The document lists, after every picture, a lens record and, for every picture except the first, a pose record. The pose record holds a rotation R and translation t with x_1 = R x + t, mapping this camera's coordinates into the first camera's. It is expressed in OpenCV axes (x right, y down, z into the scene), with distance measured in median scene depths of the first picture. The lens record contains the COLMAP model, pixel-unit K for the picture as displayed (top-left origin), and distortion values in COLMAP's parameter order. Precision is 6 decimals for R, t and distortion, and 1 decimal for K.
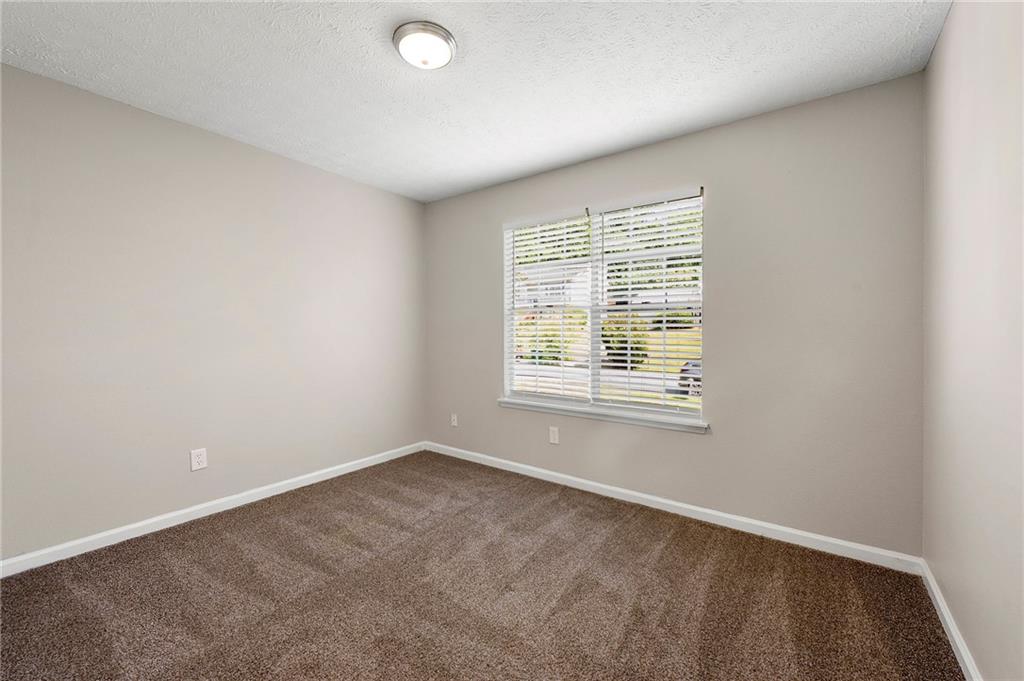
lens RADIAL K [[411.7, 0, 512.0], [0, 411.7, 340.5], [0, 0, 1]] dist [-0.000104, -0.000019]
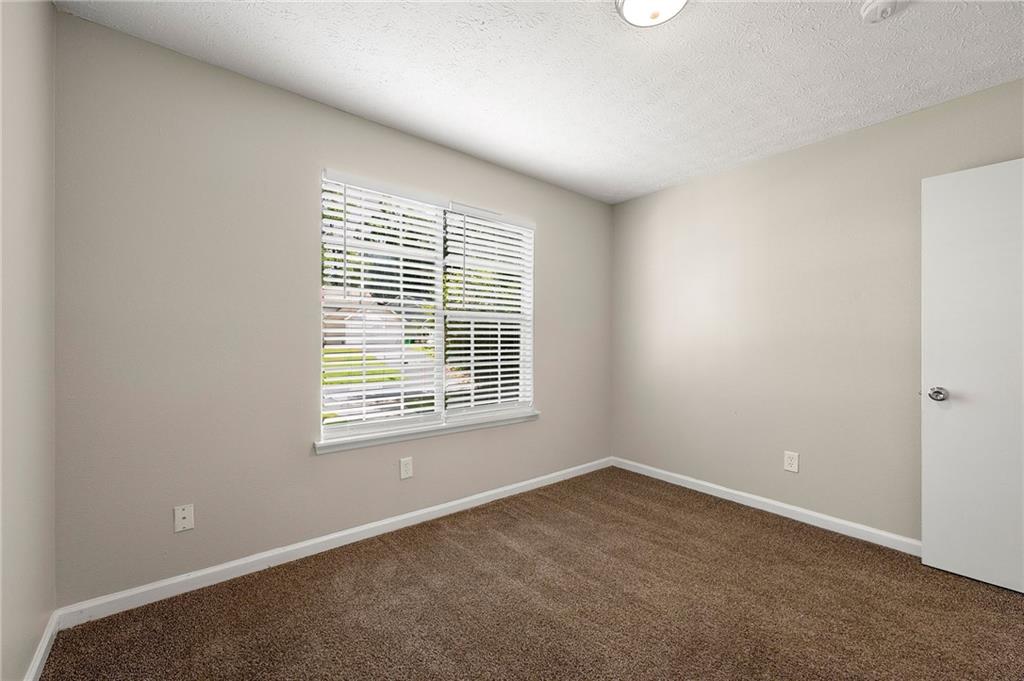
lens RADIAL K [[411.7, 0, 512.0], [0, 411.7, 340.5], [0, 0, 1]] dist [-0.000104, -0.000019]
pose [[0.241923, -0.001518, 0.970294, -0.730127], [0.014058, 0.999899, -0.001941, -0.012938], [-0.970194, 0.014110, 0.241920, 0.712525]]
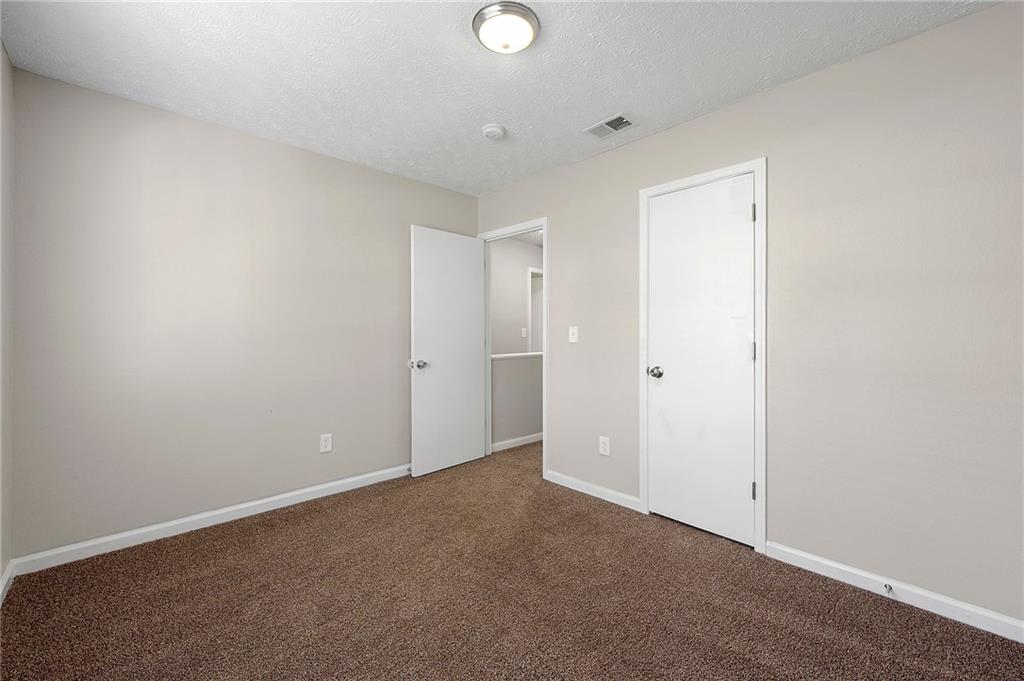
lens RADIAL K [[407.9, 0, 509.8], [0, 407.9, 329.6], [0, 0, 1]] dist [-0.000478, -0.000070]
pose [[-0.982801, 0.003332, 0.184639, -0.263988], [0.006408, 0.999850, 0.016064, -0.023677], [-0.184557, 0.016971, -0.982675, 1.265705]]
